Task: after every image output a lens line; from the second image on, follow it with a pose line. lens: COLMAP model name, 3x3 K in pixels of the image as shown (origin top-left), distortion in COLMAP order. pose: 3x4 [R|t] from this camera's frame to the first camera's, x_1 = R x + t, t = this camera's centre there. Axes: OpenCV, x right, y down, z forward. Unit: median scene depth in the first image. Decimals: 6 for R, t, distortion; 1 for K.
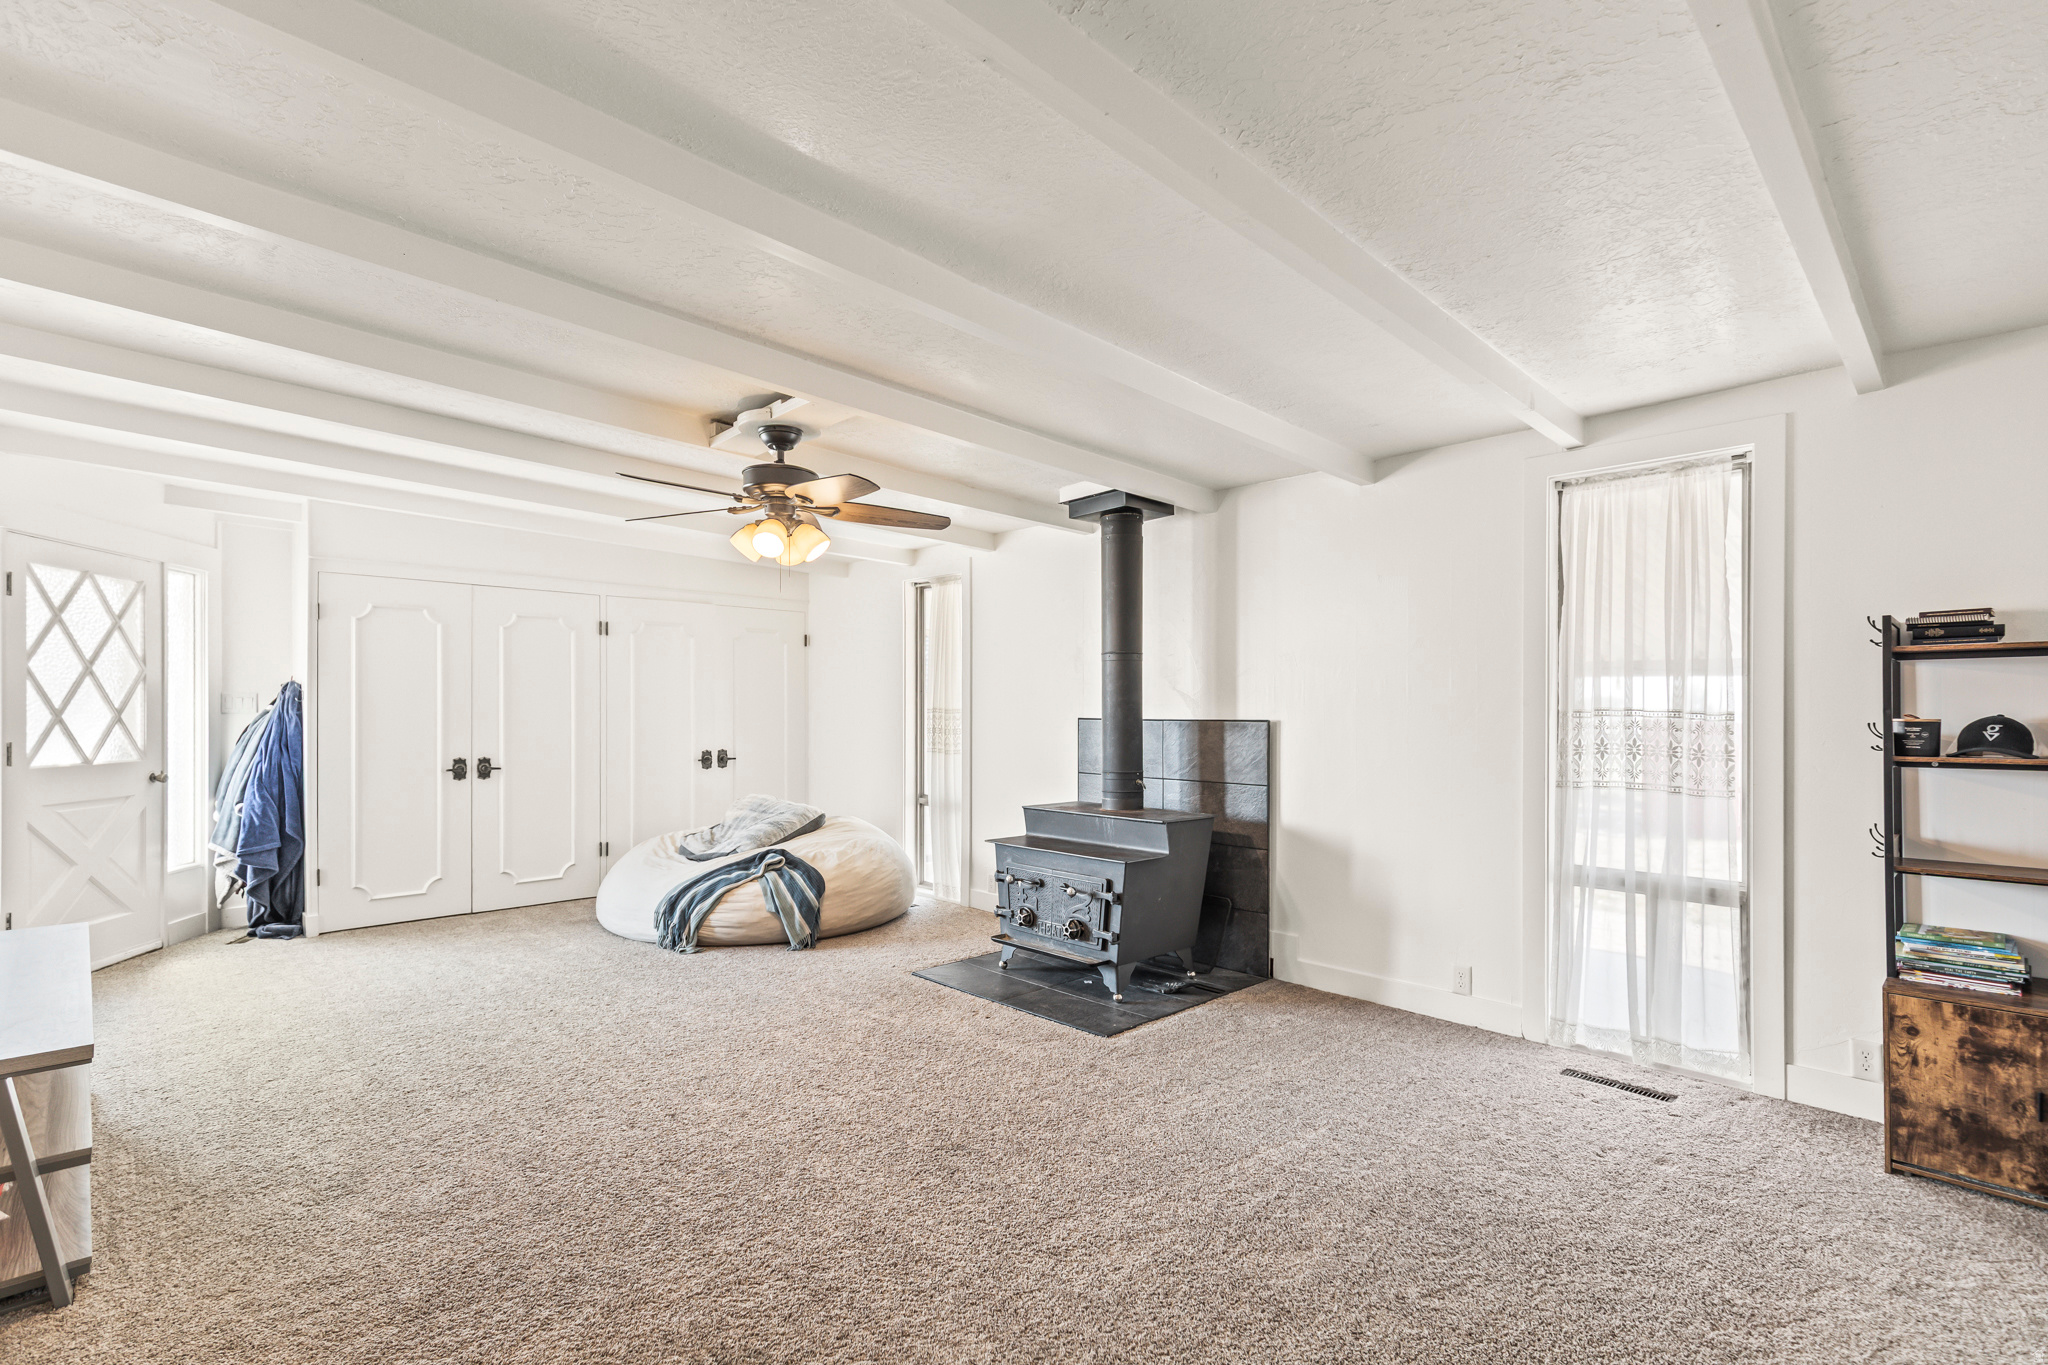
lens RADIAL K [[947.9, 0, 990.9], [0, 947.9, 705.8], [0, 0, 1]] dist [0.012953, -0.003333]
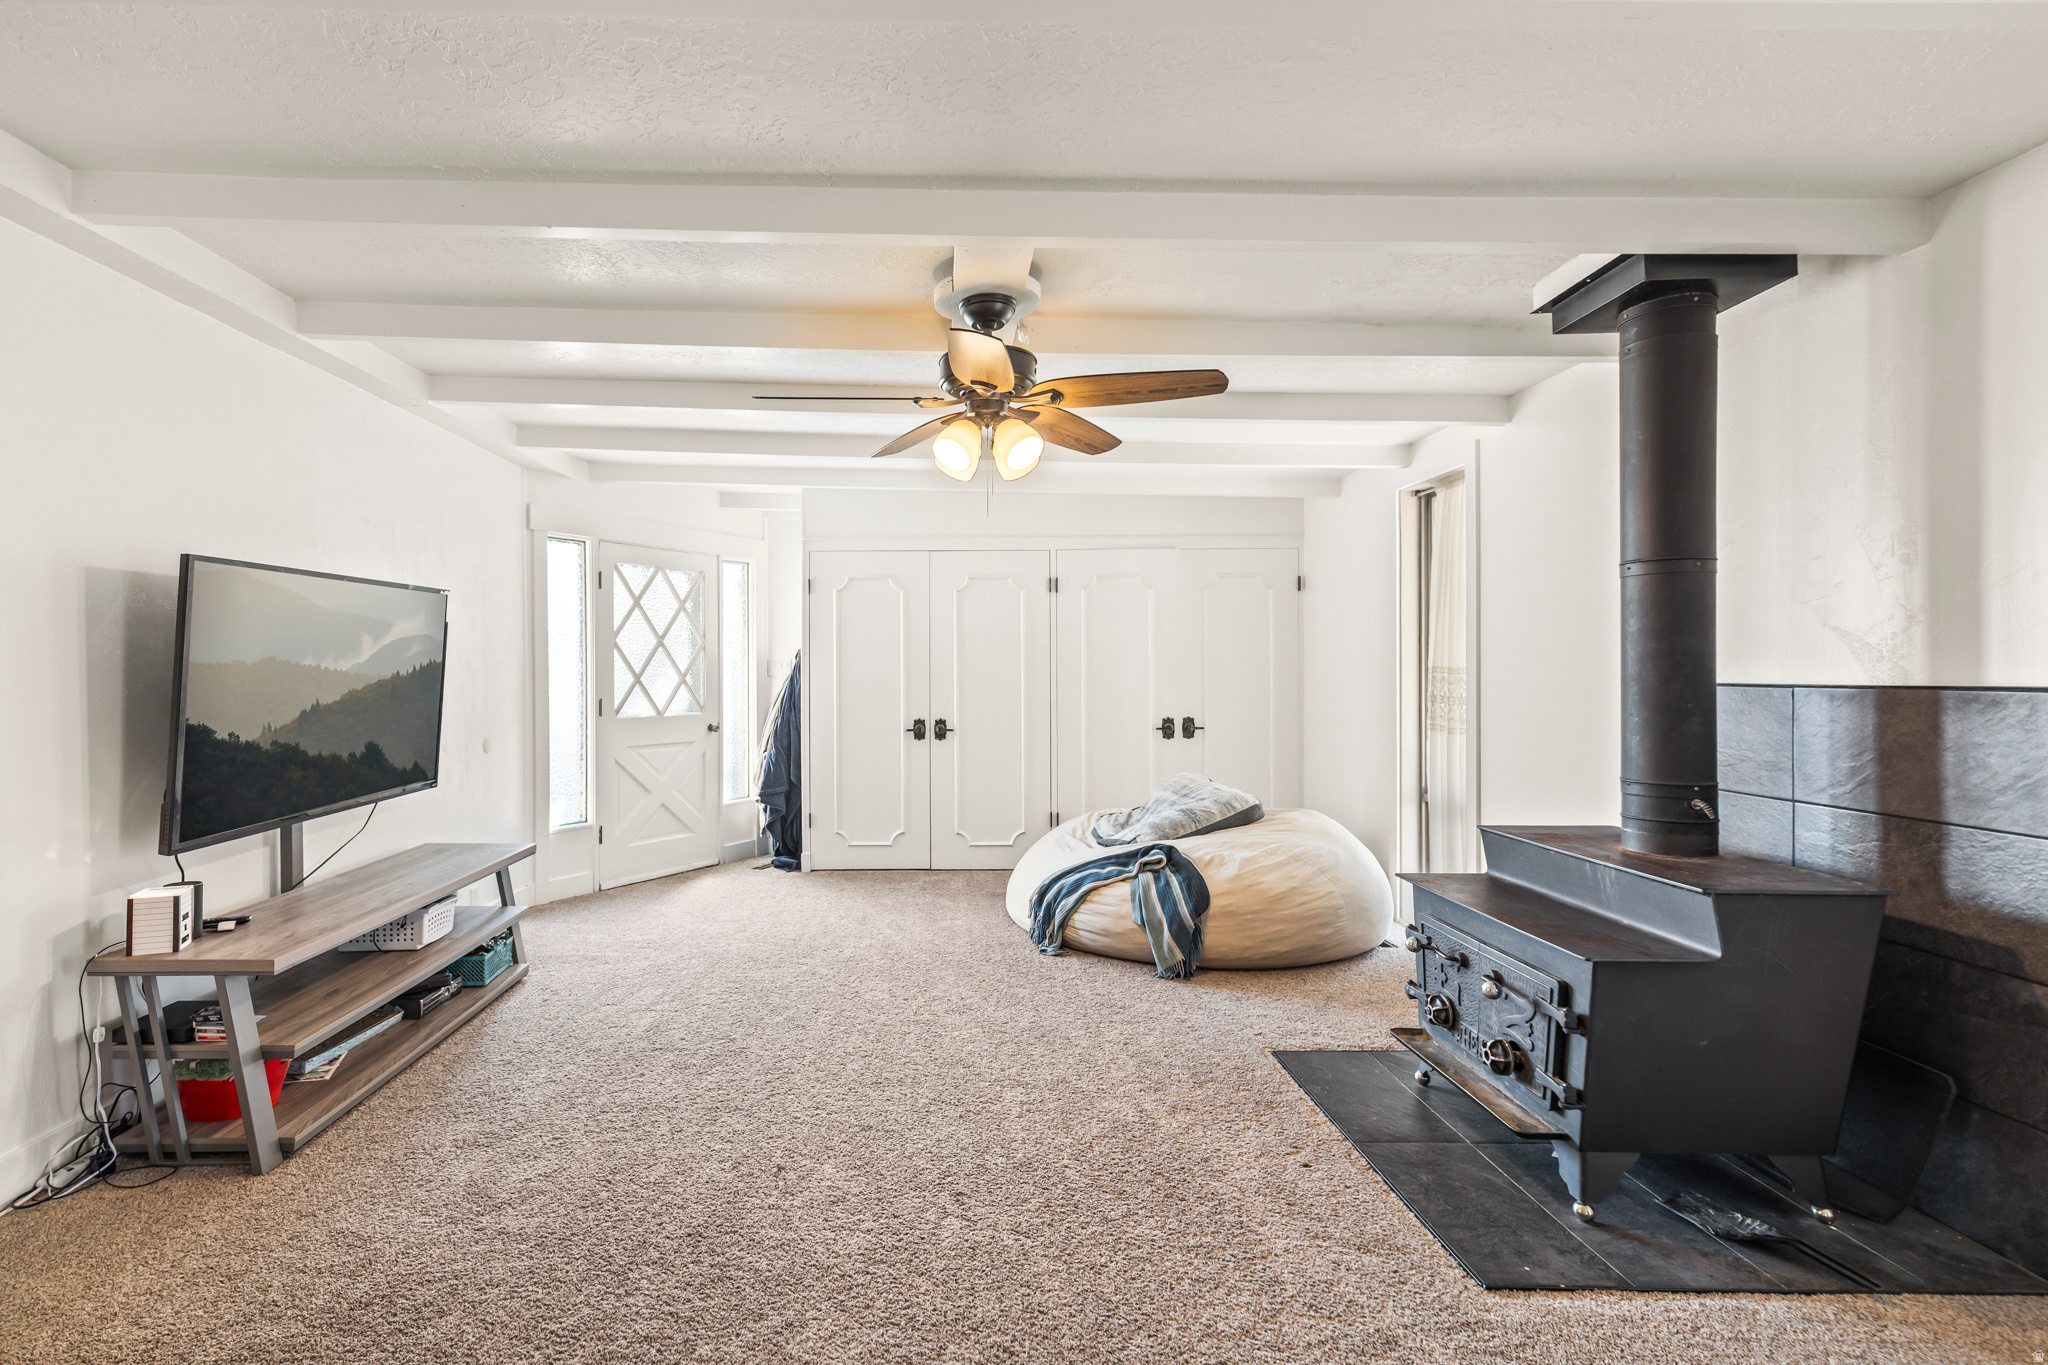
lens RADIAL K [[947.9, 0, 938.3], [0, 947.9, 674.7], [0, 0, 1]] dist [0.012953, -0.003333]
pose [[0.728405, -0.003509, -0.685138, 0.214472], [0.008565, 0.999955, 0.003984, 0.003406], [0.685093, -0.008770, 0.728402, 0.333164]]
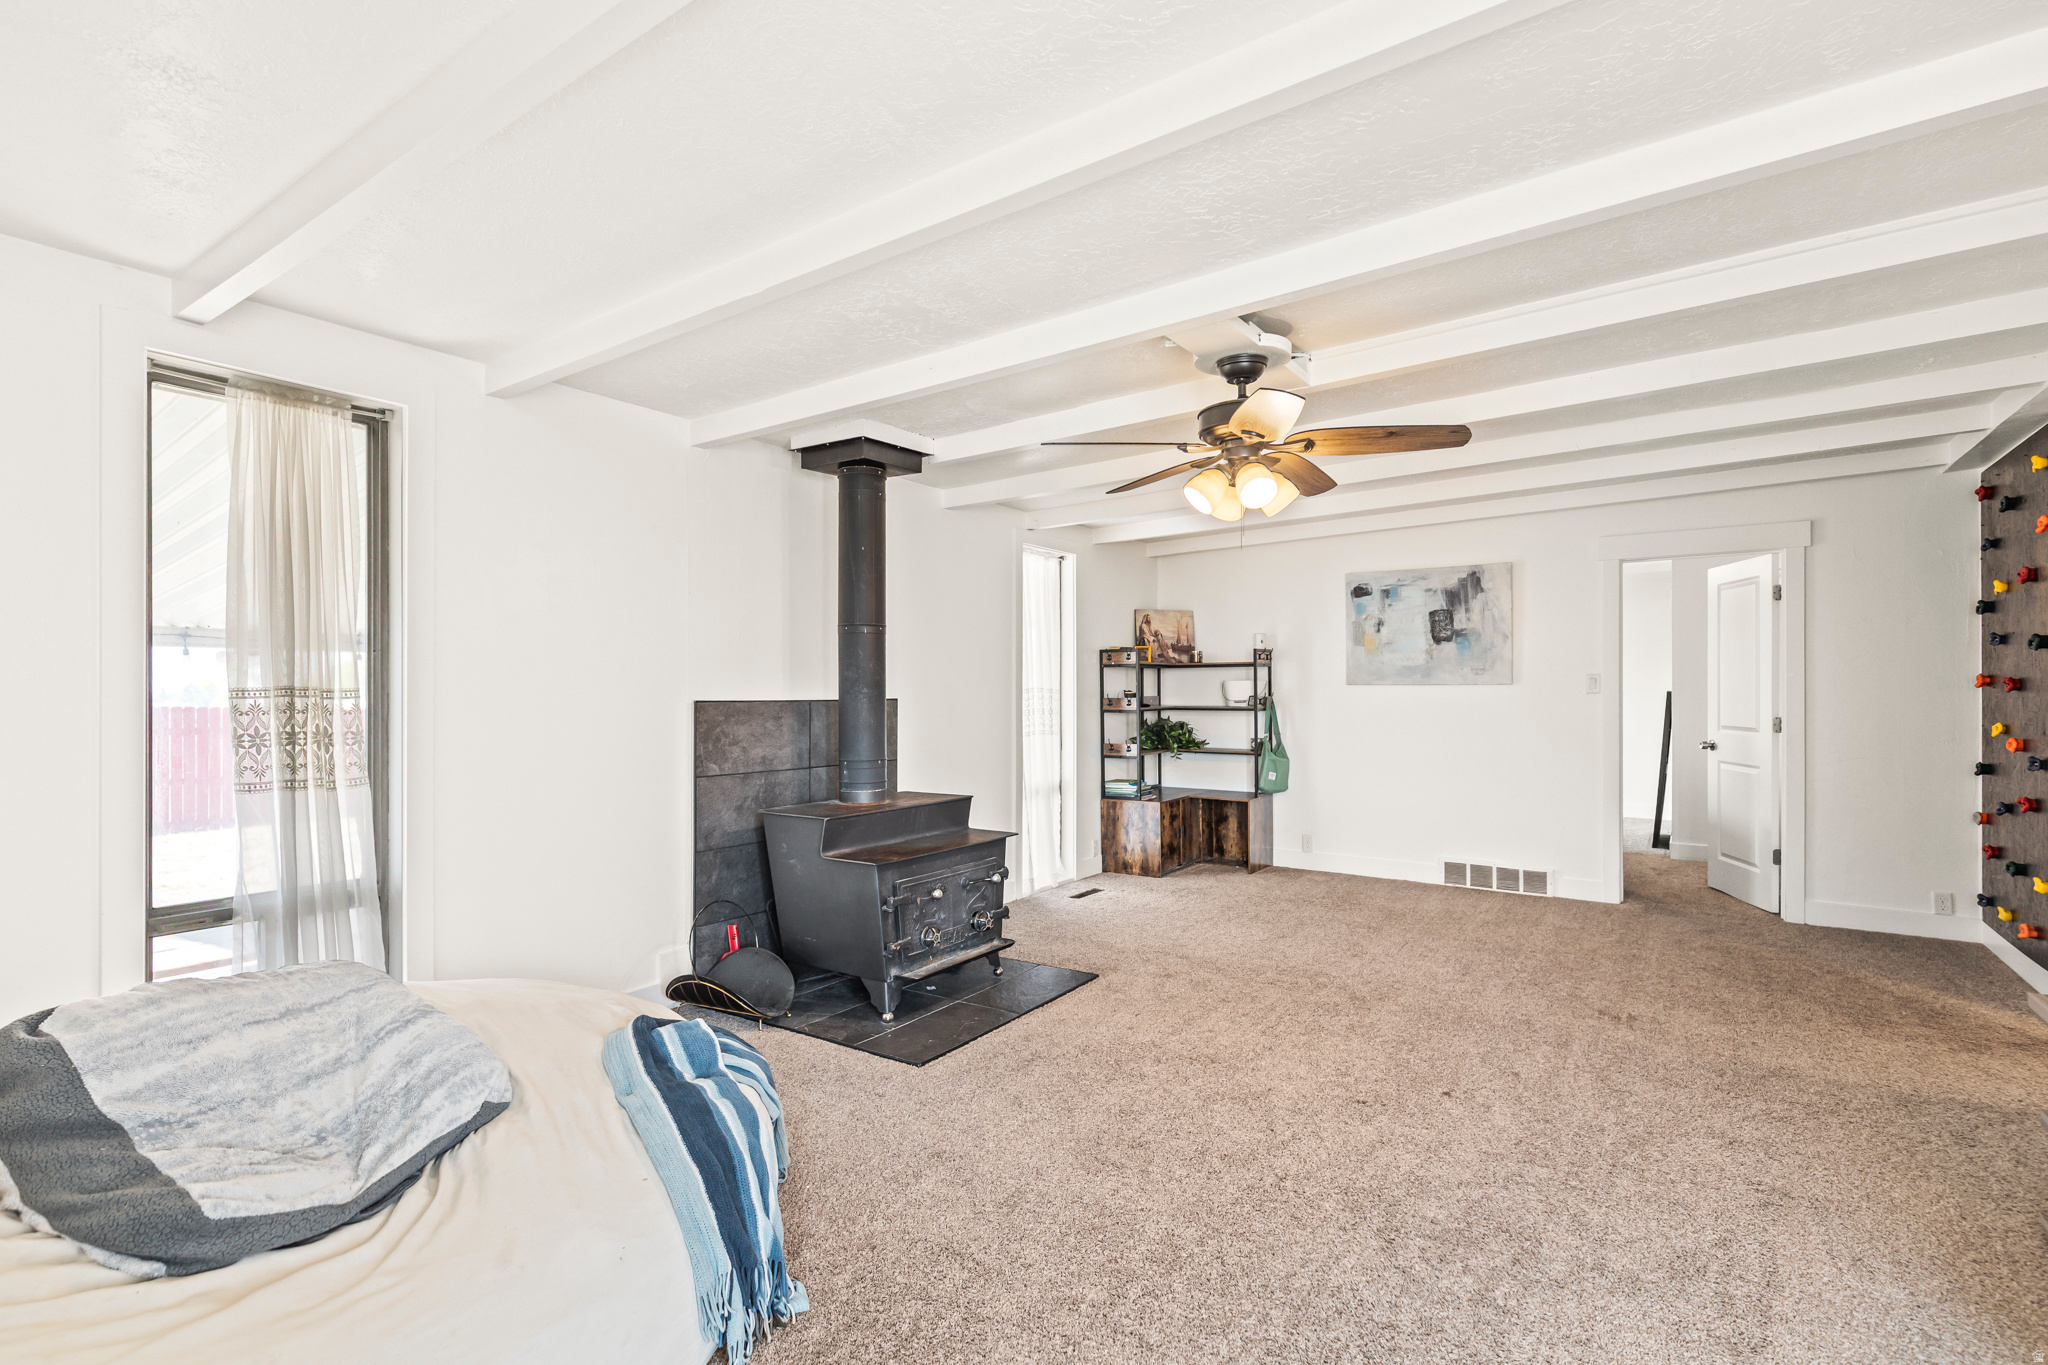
lens RADIAL K [[947.9, 0, 1007.3], [0, 947.9, 693.8], [0, 0, 1]] dist [0.012953, -0.003333]
pose [[-0.198661, -0.003366, 0.980062, -0.779660], [0.000711, 0.999993, 0.003579, 0.005410], [-0.980068, 0.001408, -0.198658, 1.073032]]
